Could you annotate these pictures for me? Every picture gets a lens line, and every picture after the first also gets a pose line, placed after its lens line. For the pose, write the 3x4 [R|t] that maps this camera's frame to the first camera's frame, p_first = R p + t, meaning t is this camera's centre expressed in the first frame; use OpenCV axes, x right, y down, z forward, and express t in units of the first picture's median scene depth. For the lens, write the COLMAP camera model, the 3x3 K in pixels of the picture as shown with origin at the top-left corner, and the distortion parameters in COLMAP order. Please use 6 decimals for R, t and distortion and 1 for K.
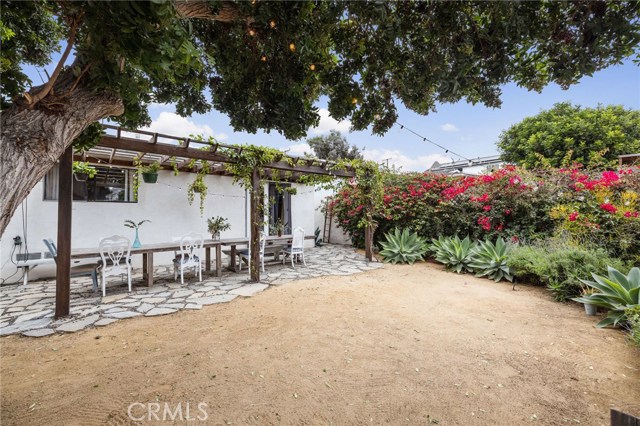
lens RADIAL K [[268.1, 0, 316.4], [0, 268.1, 210.1], [0, 0, 1]] dist [-0.001025, -0.000158]
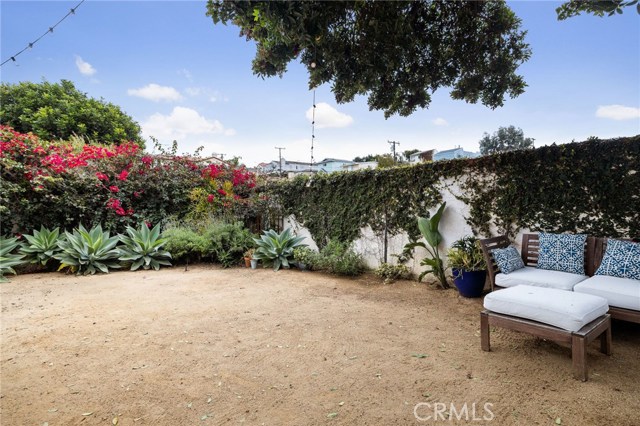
lens RADIAL K [[326.4, 0, 319.6], [0, 326.4, 211.9], [0, 0, 1]] dist [-0.004834, -0.000605]
pose [[0.031485, -0.002809, 0.999500, -0.349689], [-0.004072, 0.999987, 0.002939, 0.060685], [-0.999496, -0.004163, 0.031473, 0.371048]]
